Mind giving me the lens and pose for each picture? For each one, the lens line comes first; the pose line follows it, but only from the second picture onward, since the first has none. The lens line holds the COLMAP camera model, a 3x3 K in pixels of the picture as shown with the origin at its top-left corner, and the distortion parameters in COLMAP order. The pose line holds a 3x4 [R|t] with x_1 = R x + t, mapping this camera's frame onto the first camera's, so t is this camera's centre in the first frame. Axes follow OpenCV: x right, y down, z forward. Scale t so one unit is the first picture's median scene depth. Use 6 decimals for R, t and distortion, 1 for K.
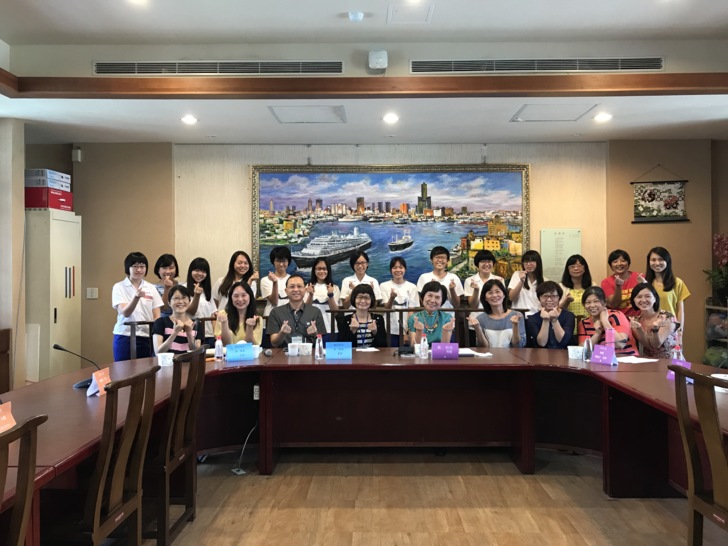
lens RADIAL K [[595.7, 0, 360.4], [0, 595.7, 276.9], [0, 0, 1]] dist [0.032113, -0.033512]
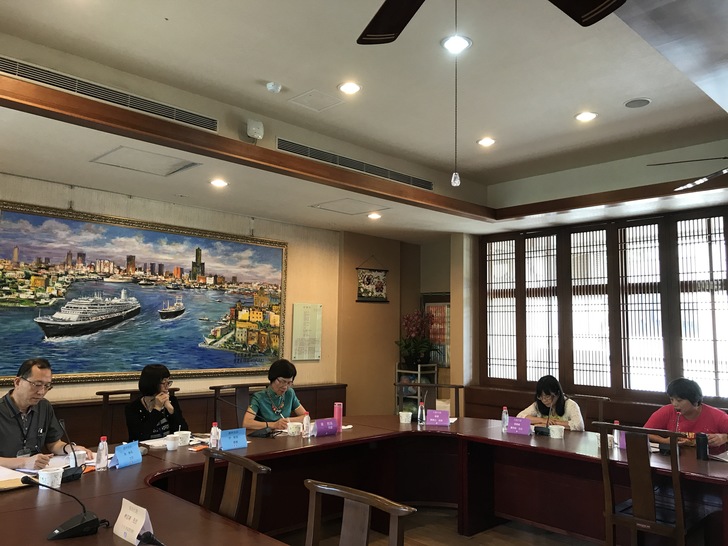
lens RADIAL K [[595.7, 0, 359.8], [0, 595.7, 271.6], [0, 0, 1]] dist [0.032113, -0.033512]
pose [[0.707220, 0.085628, 0.701789, -0.375793], [-0.012247, 0.993973, -0.108936, -0.019581], [-0.706887, 0.068447, 0.704007, 0.151427]]
